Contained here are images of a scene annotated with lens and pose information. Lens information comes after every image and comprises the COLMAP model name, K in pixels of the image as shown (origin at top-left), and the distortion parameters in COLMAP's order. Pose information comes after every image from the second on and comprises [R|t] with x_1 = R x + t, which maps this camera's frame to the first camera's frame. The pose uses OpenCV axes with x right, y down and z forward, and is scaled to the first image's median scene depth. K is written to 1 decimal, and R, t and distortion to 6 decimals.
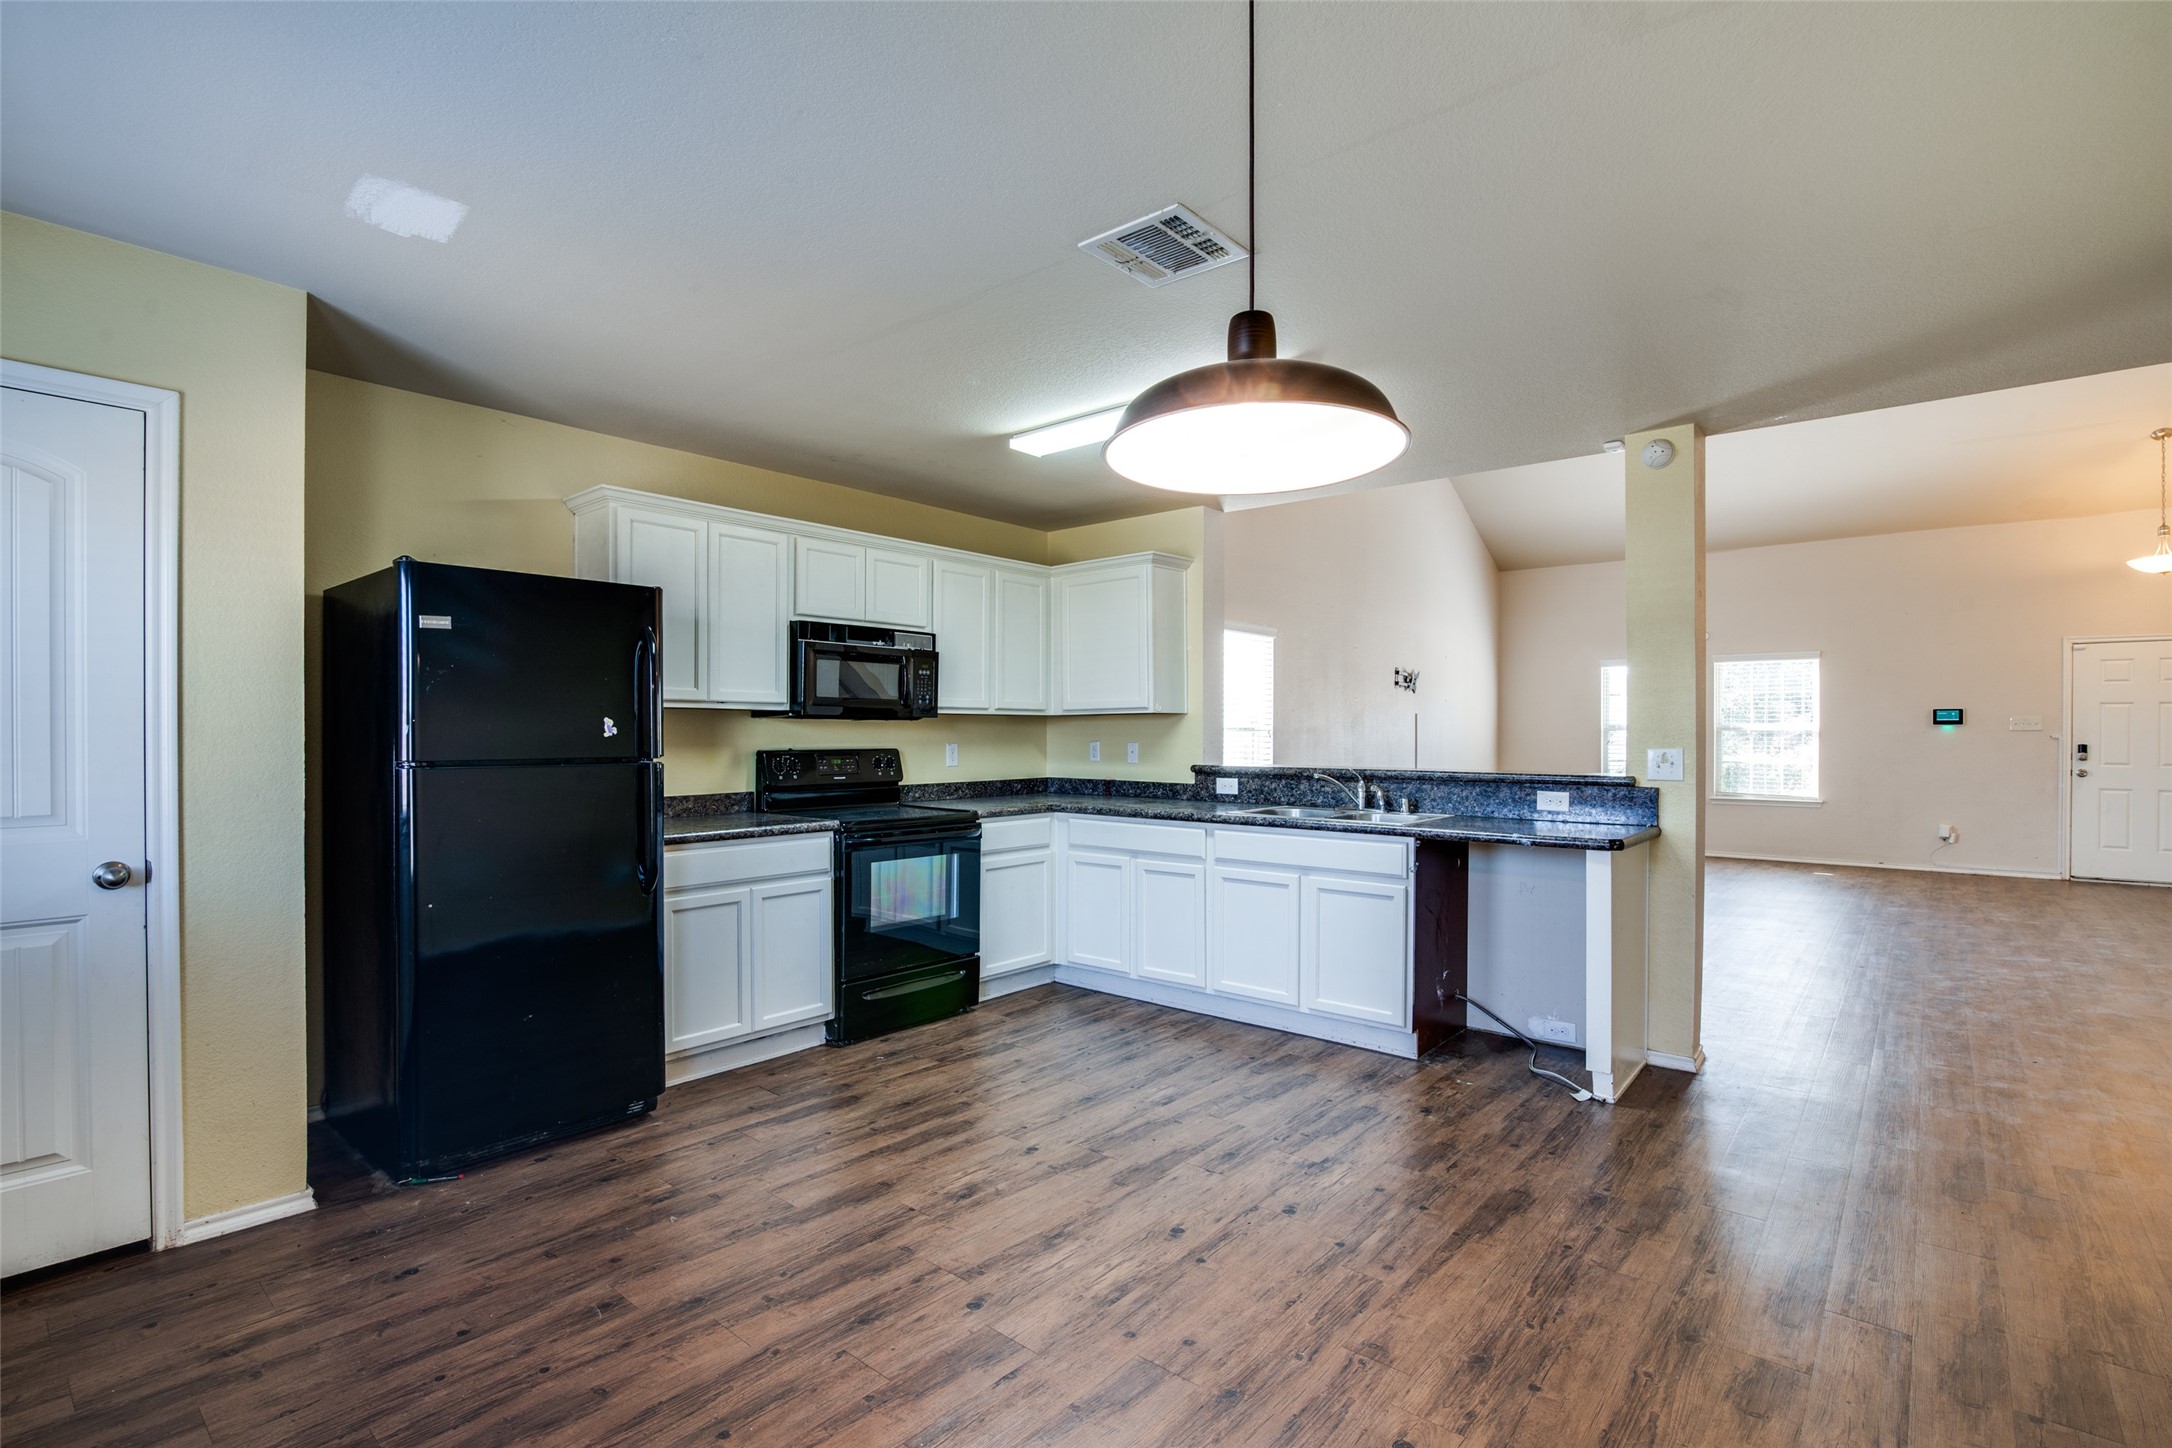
lens RADIAL K [[1008.4, 0, 1077.4], [0, 1008.4, 734.2], [0, 0, 1]] dist [-0.018941, 0.001174]
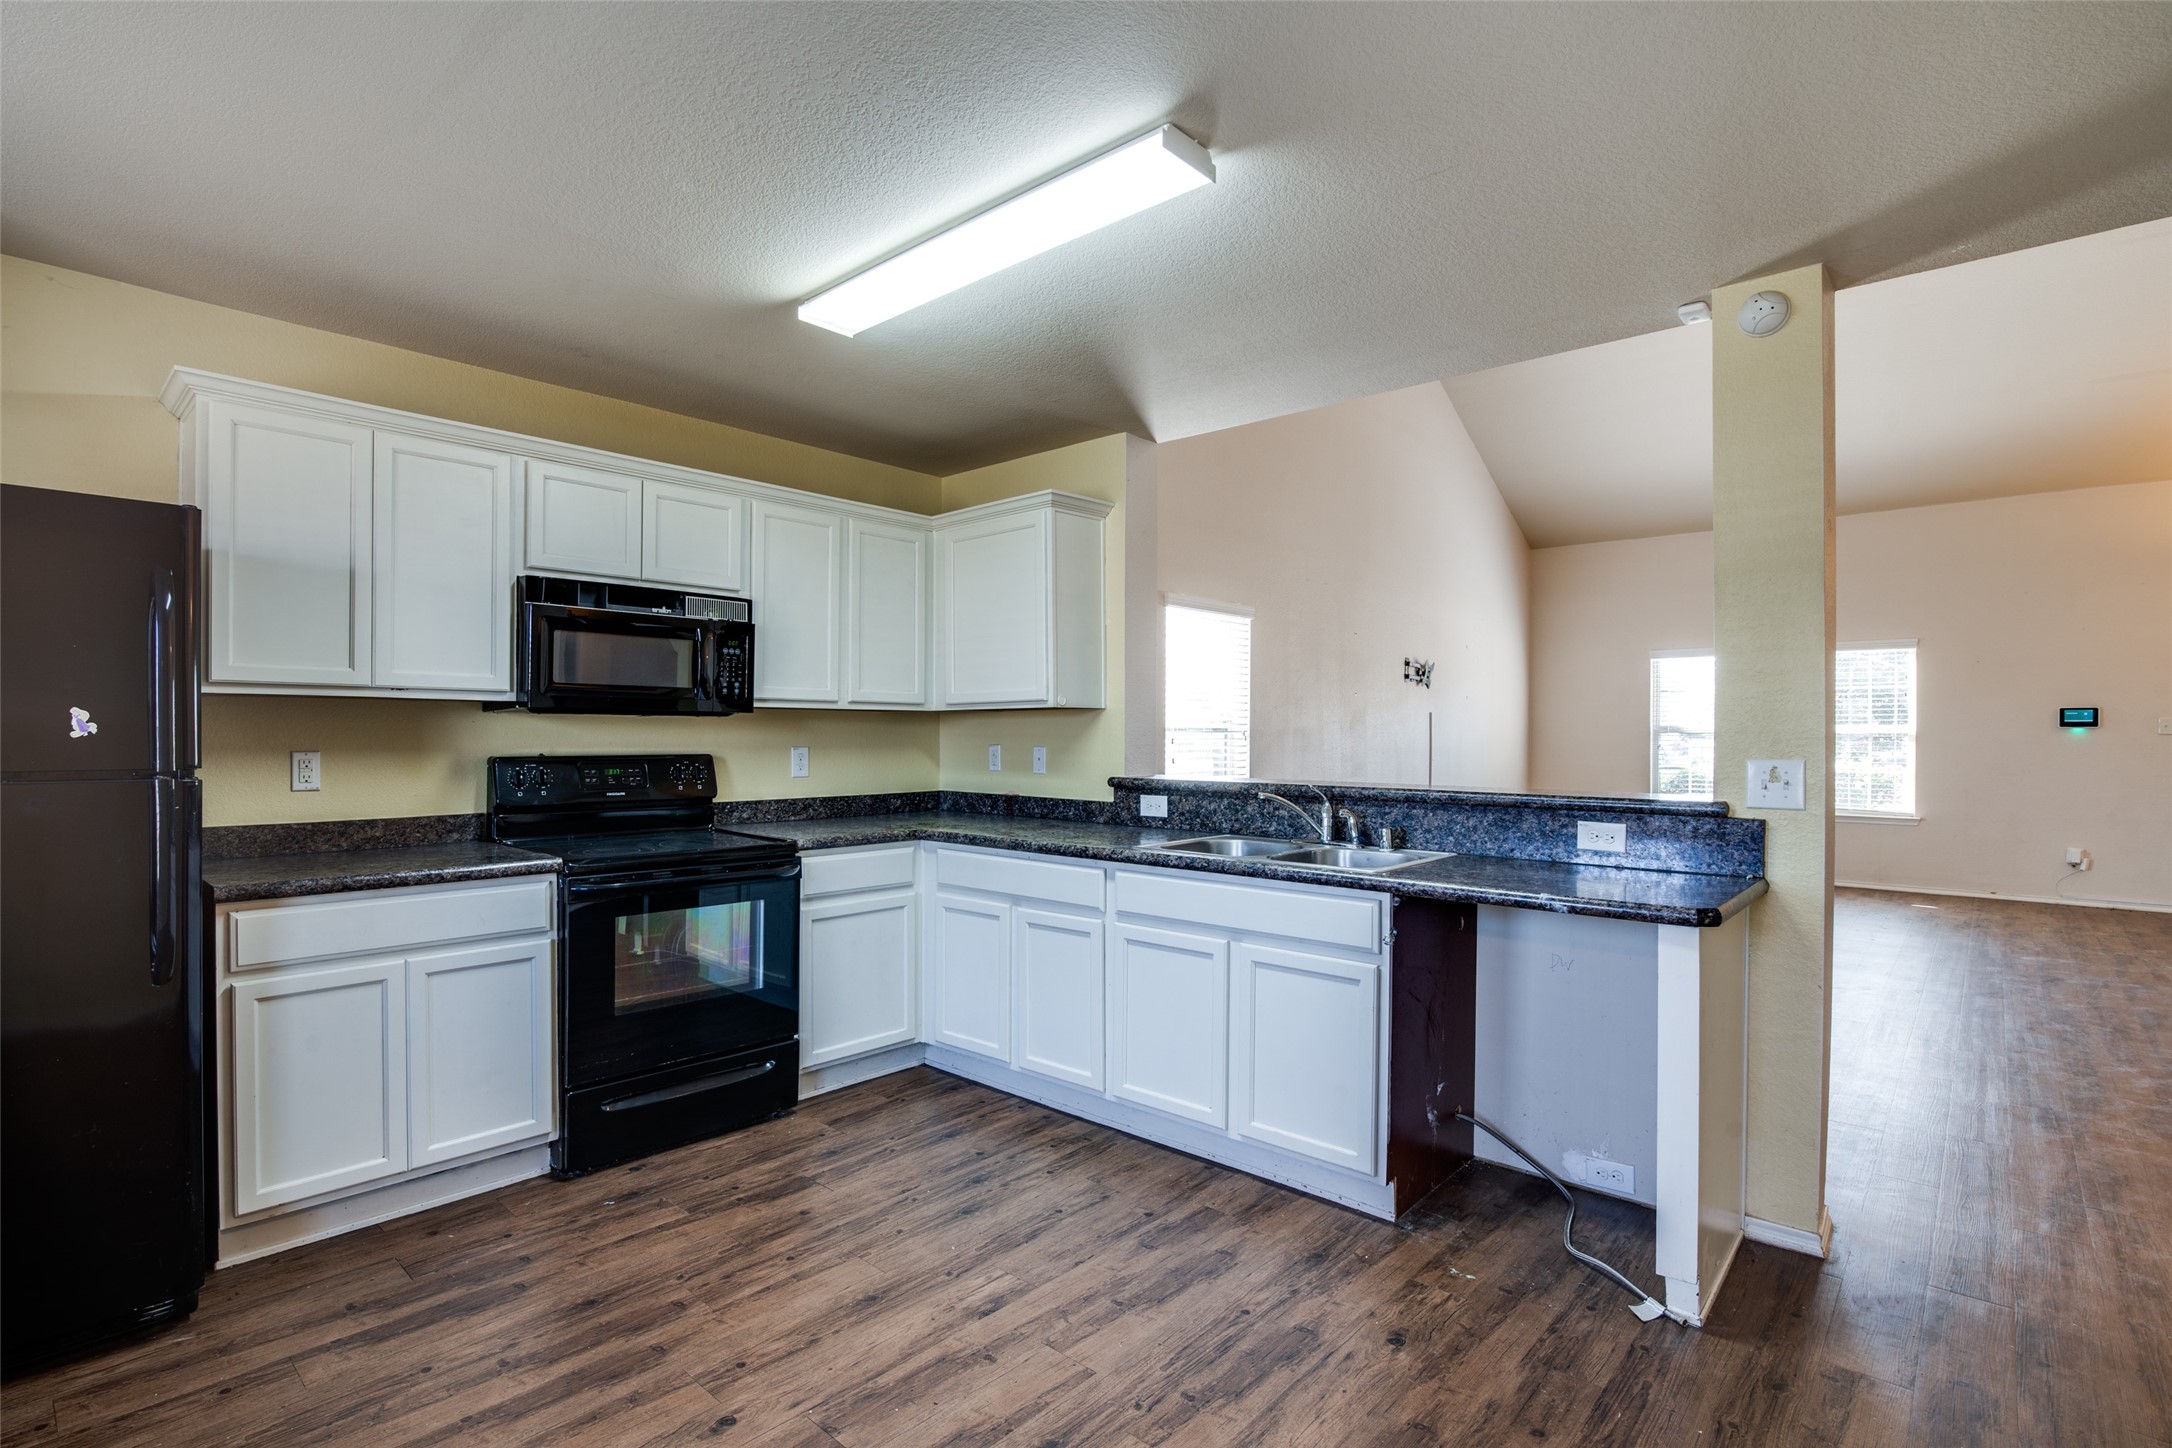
lens RADIAL K [[1029.0, 0, 1062.5], [0, 1029.0, 734.5], [0, 0, 1]] dist [-0.018313, 0.000060]
pose [[0.999436, 0.002917, -0.033449, 0.131366], [-0.002937, 0.999996, -0.000560, -0.000755], [0.033447, 0.000658, 0.999440, 0.293707]]
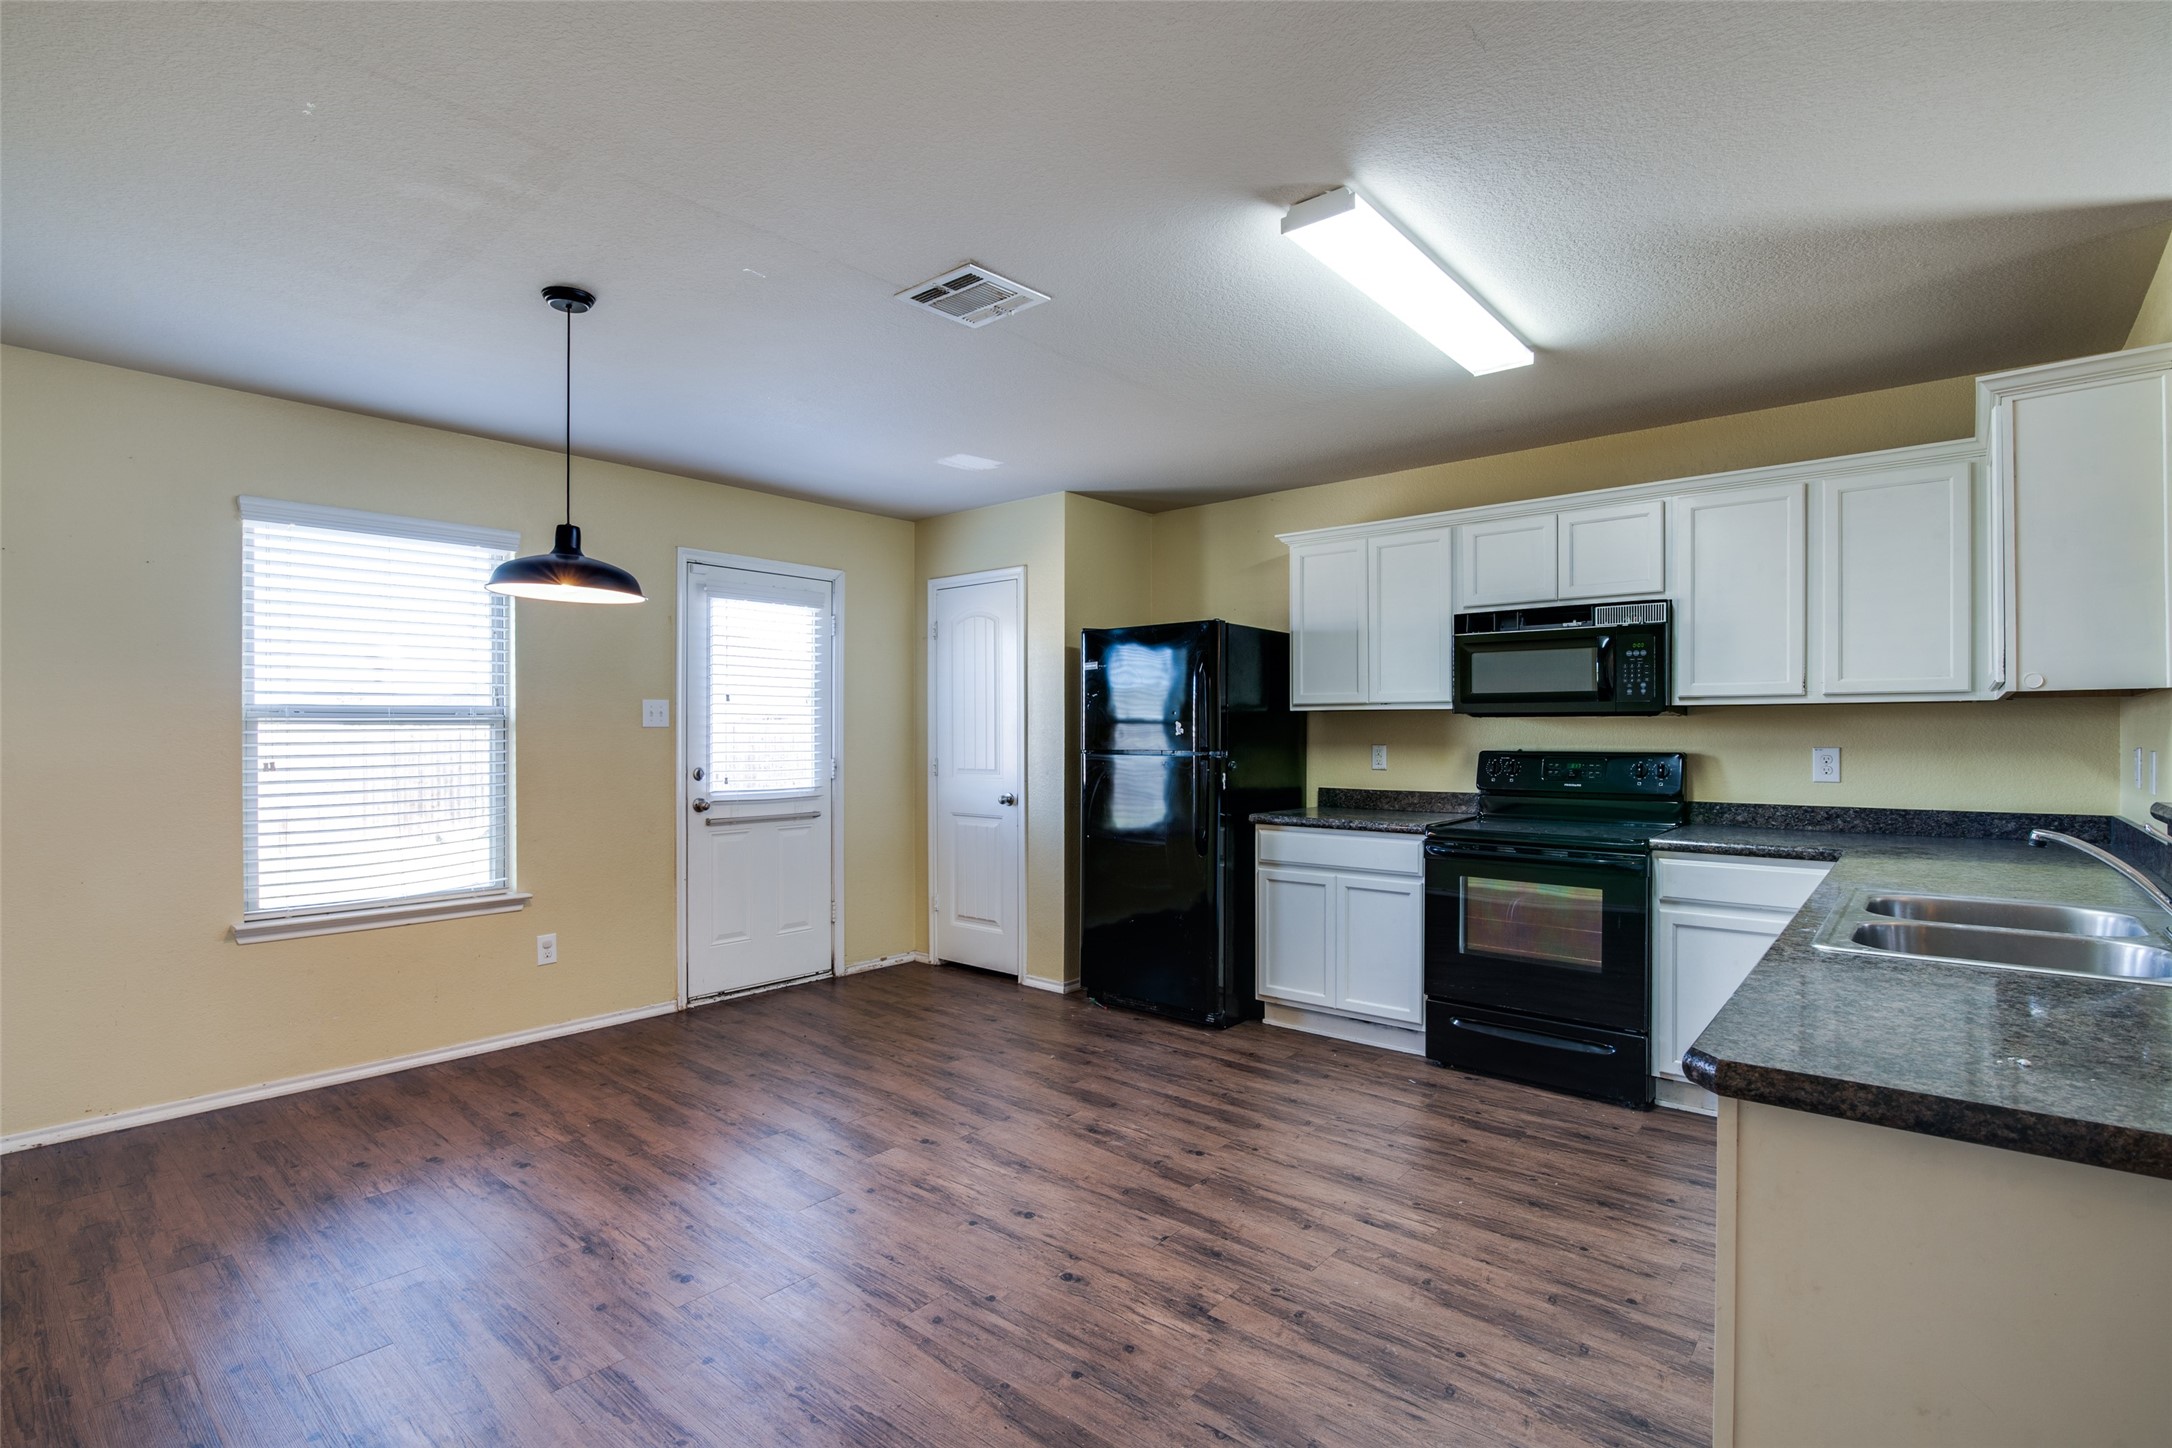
lens RADIAL K [[1029.0, 0, 1062.5], [0, 1029.0, 734.5], [0, 0, 1]] dist [-0.018313, 0.000060]
pose [[-0.007708, 0.001051, -0.999970, 0.717911], [-0.000890, 0.999999, 0.001058, 0.000160], [0.999970, 0.000898, -0.007707, 0.650282]]
